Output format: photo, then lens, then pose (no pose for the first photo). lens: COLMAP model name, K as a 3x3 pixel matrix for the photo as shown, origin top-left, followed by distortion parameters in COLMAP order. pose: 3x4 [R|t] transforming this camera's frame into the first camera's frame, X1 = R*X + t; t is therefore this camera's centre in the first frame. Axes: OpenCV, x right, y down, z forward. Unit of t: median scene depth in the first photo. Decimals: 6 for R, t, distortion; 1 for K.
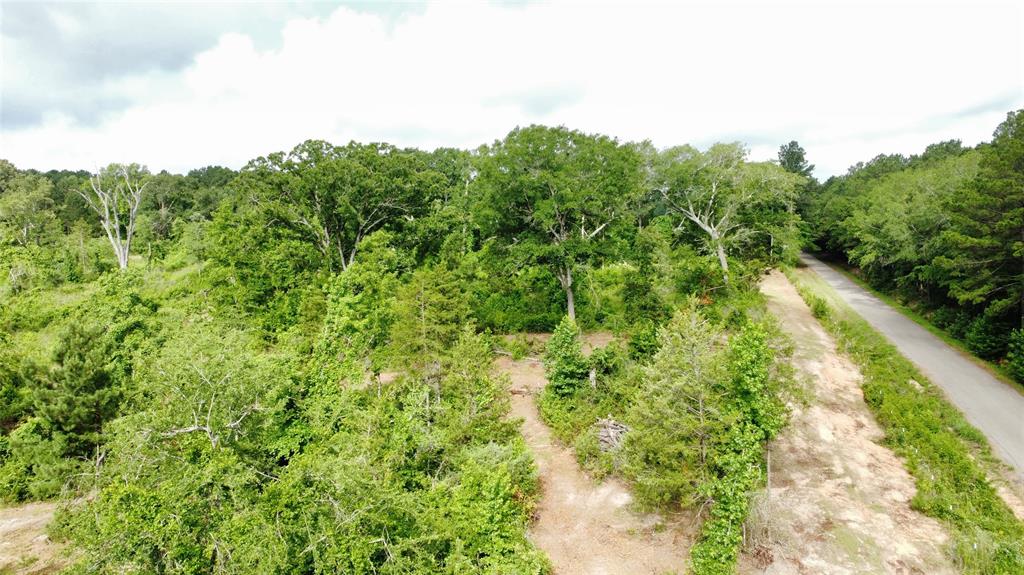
lens RADIAL K [[780.5, 0, 519.5], [0, 780.5, 287.9], [0, 0, 1]] dist [0.009032, -0.003855]
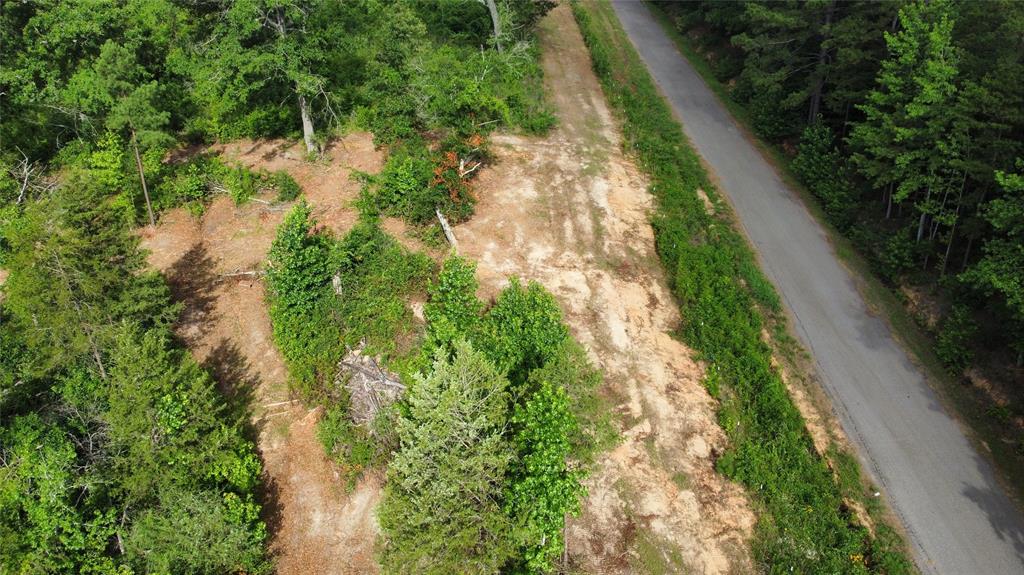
lens RADIAL K [[780.5, 0, 502.6], [0, 780.5, 285.1], [0, 0, 1]] dist [0.009032, -0.003855]
pose [[0.962916, -0.128314, 0.237336, 0.079296], [0.017690, 0.907802, 0.419025, -0.233595], [-0.269221, -0.399288, 0.876407, 0.328370]]
